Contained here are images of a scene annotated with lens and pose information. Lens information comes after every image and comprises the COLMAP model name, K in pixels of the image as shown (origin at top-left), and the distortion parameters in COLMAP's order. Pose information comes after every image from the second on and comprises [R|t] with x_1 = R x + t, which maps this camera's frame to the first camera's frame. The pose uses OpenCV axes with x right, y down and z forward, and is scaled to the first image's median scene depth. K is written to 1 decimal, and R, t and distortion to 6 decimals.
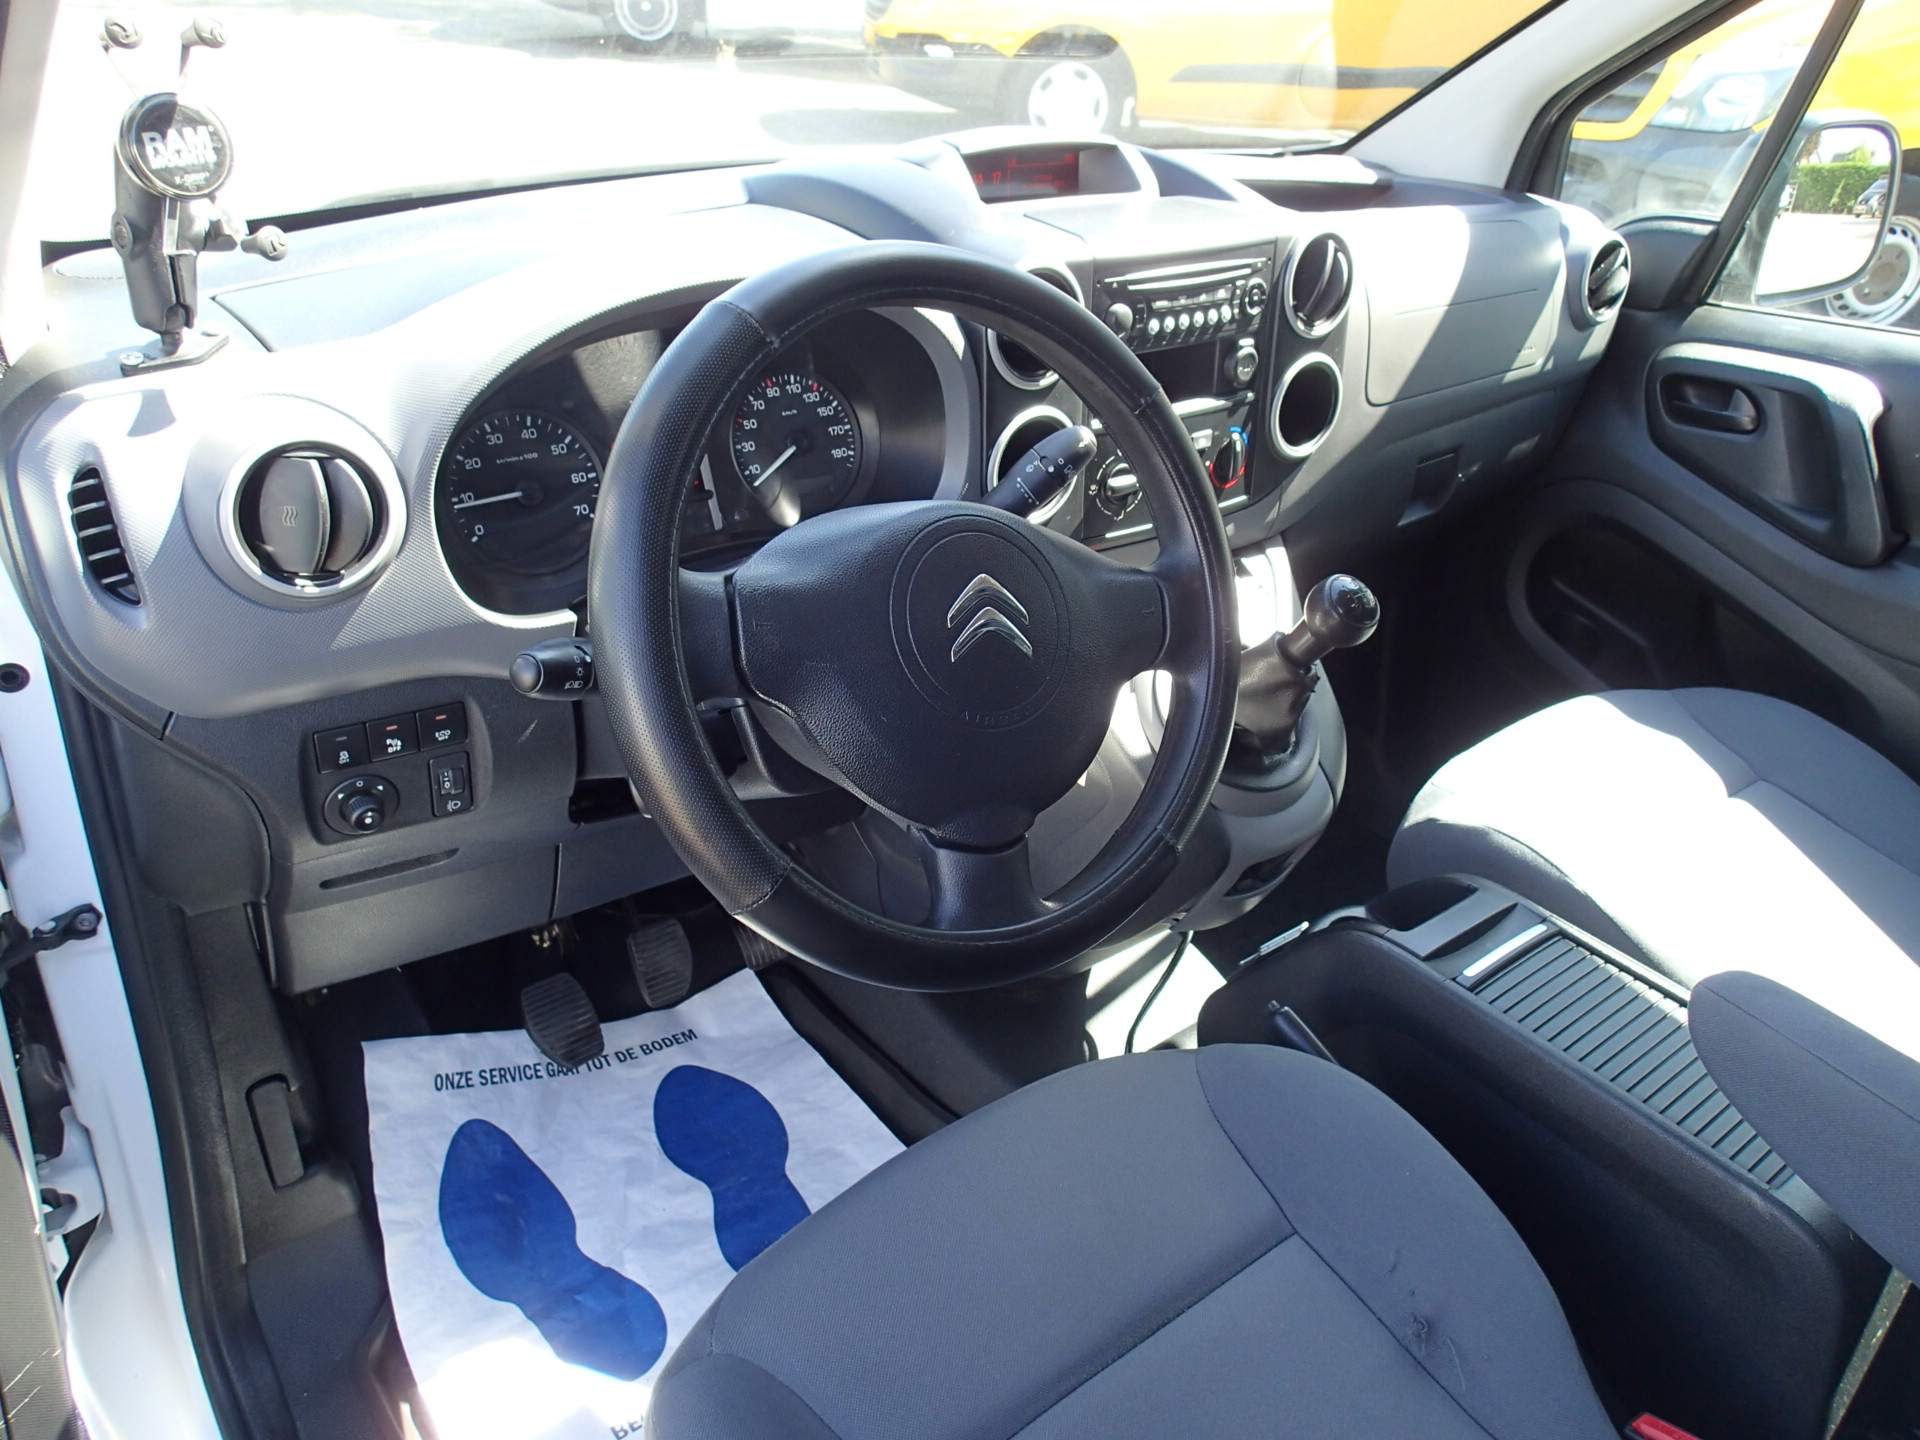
lens RADIAL K [[1404.4, 0, 986.2], [0, 1404.4, 713.1], [0, 0, 1]] dist [-0.001244, 0.003749]
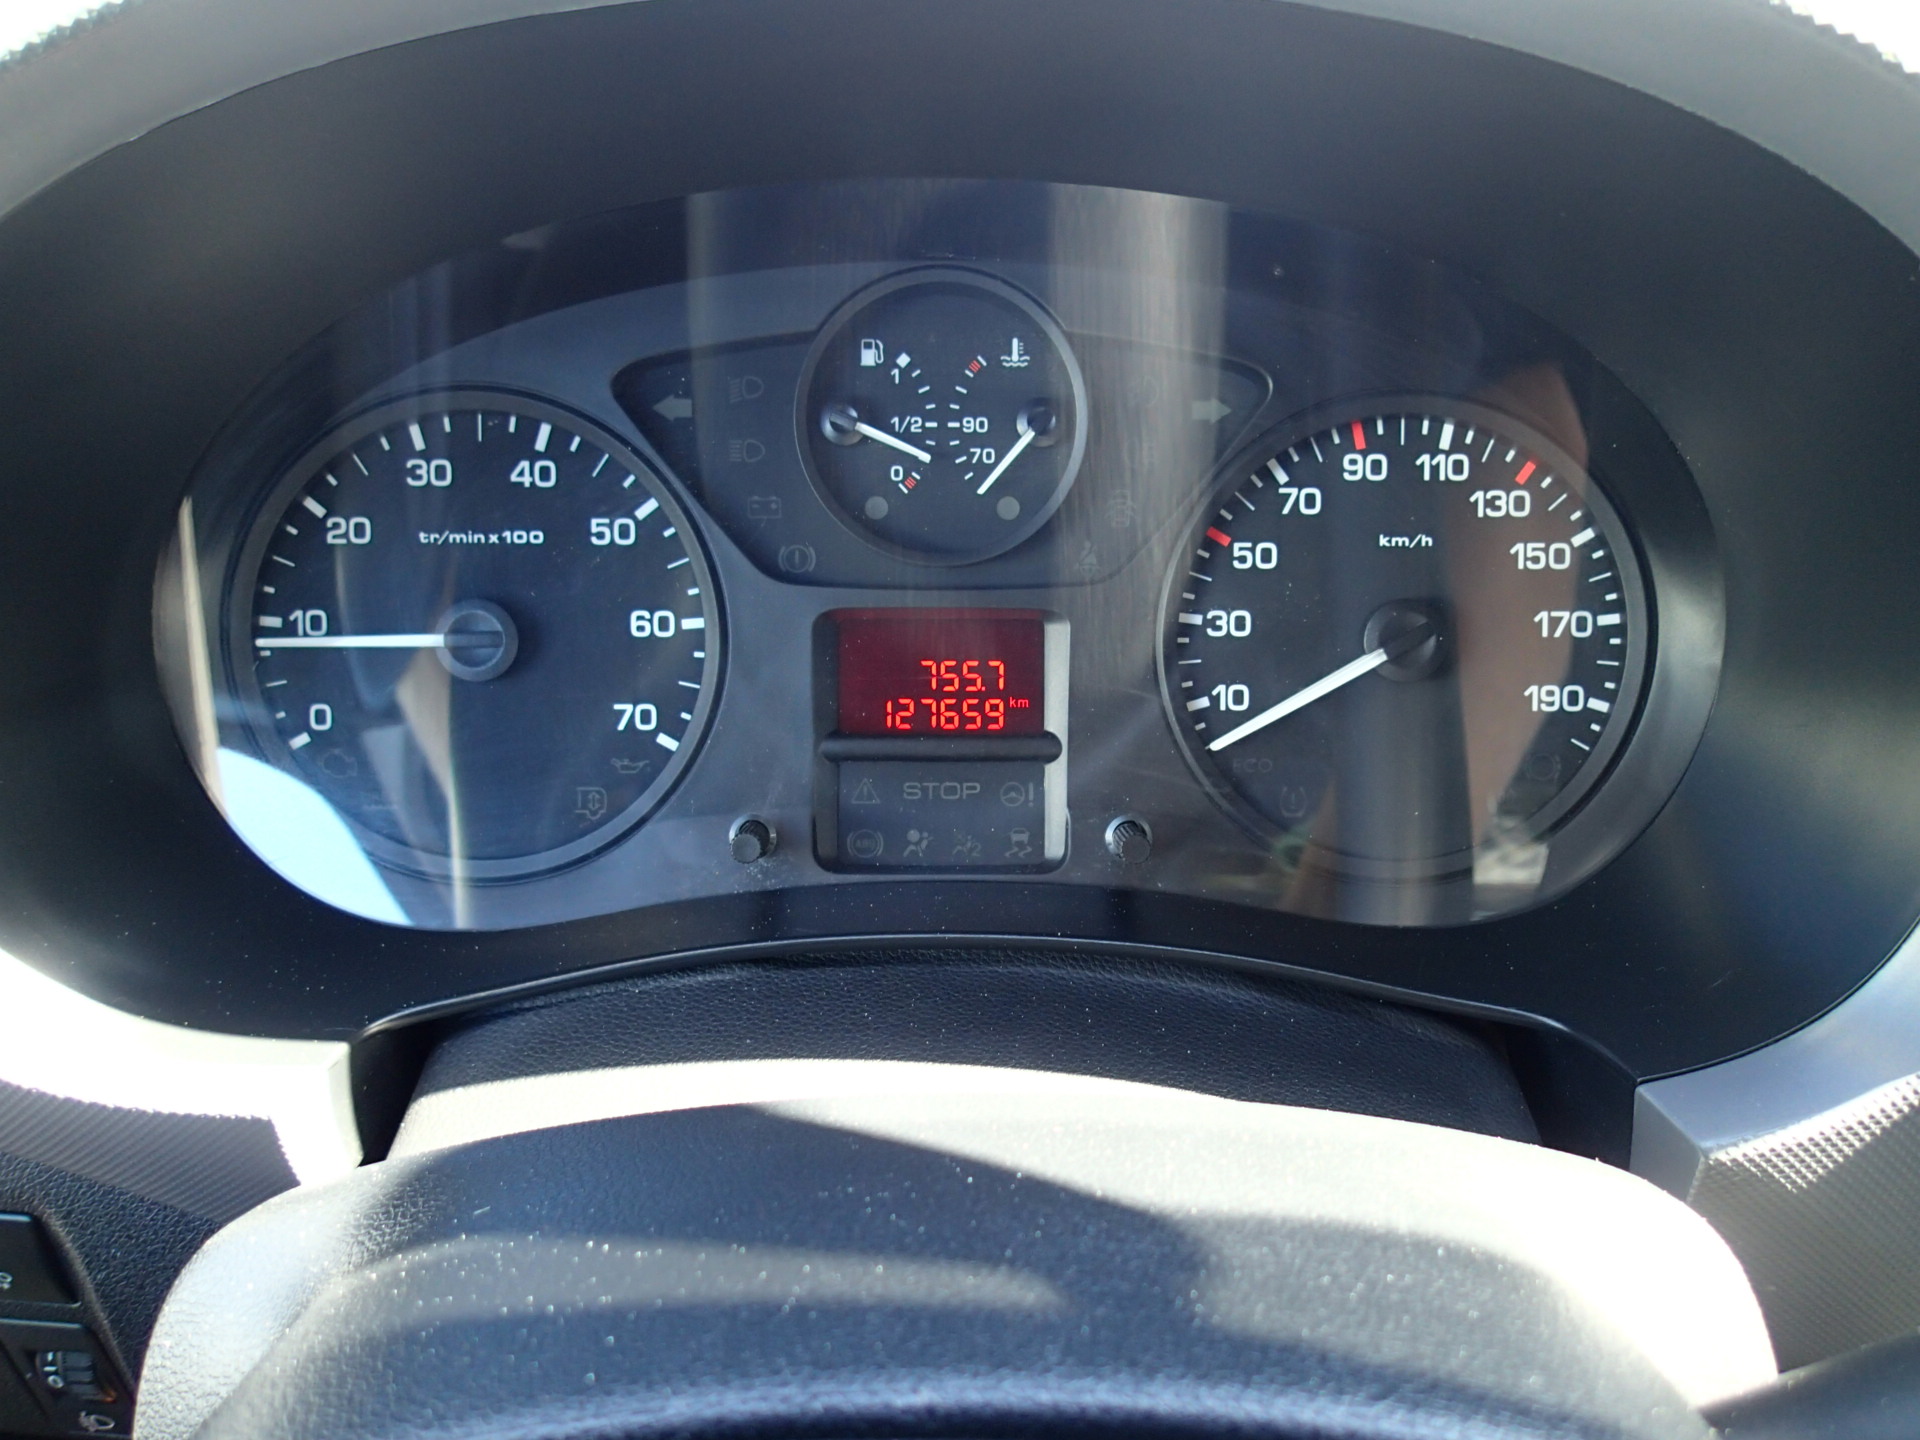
lens RADIAL K [[1418.2, 0, 974.3], [0, 1418.2, 719.5], [0, 0, 1]] dist [-0.001435, -0.003889]
pose [[0.782771, 0.237103, -0.575372, -0.025031], [-0.268355, 0.962799, 0.031670, -0.149911], [0.561476, 0.129613, 0.817279, 0.651708]]
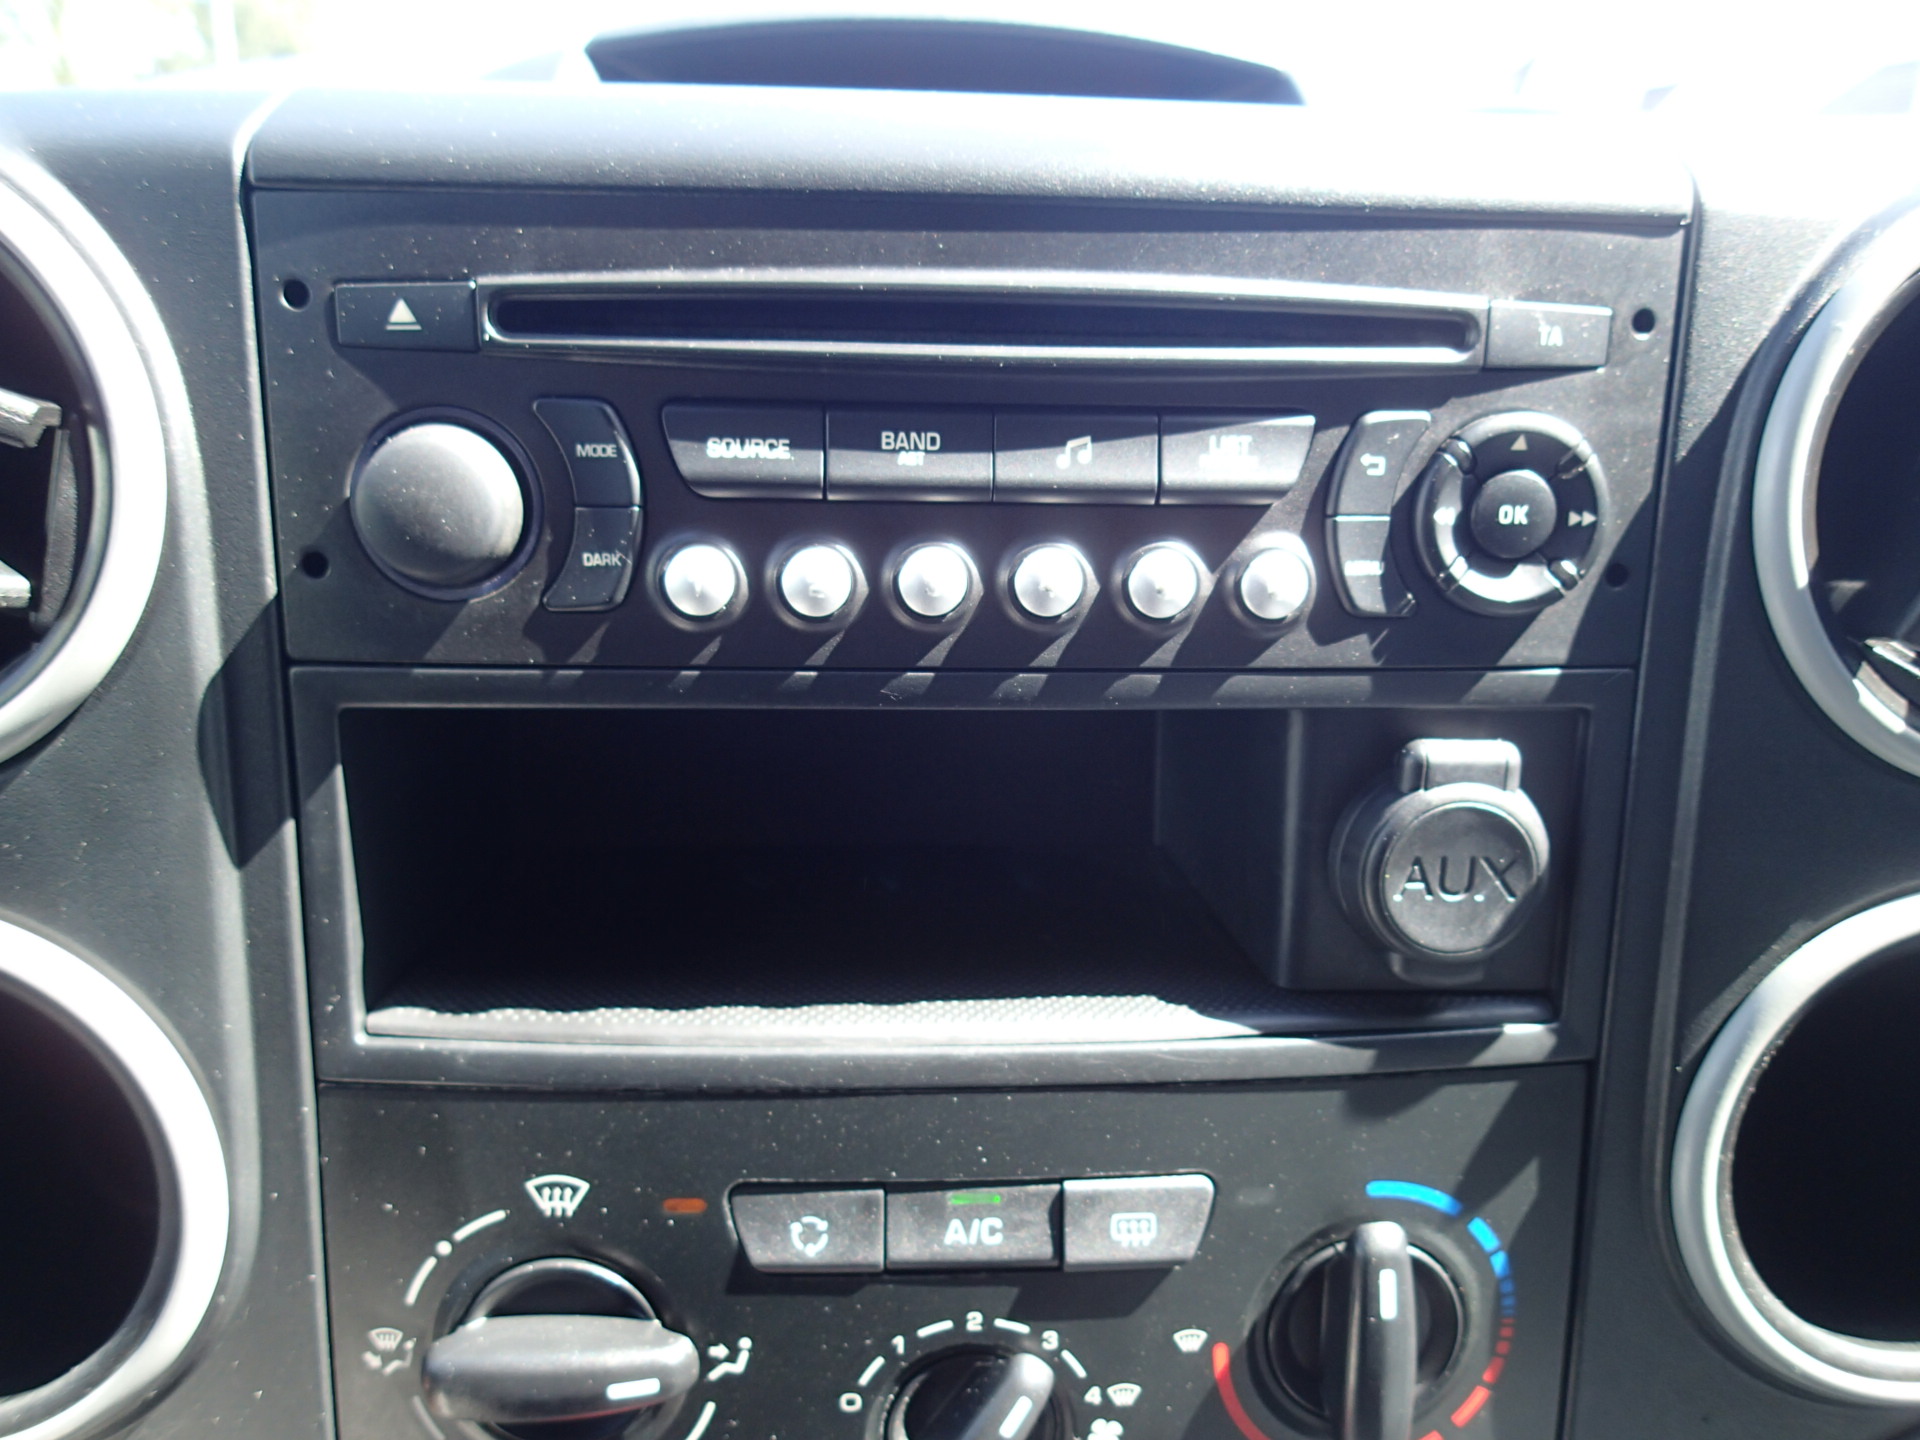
lens RADIAL K [[1418.2, 0, 974.3], [0, 1418.2, 719.5], [0, 0, 1]] dist [-0.001435, -0.003889]
pose [[0.822514, 0.118684, -0.556223, 0.239695], [-0.257599, 0.949661, -0.178290, -0.223772], [0.507063, 0.289929, 0.811683, 0.835165]]
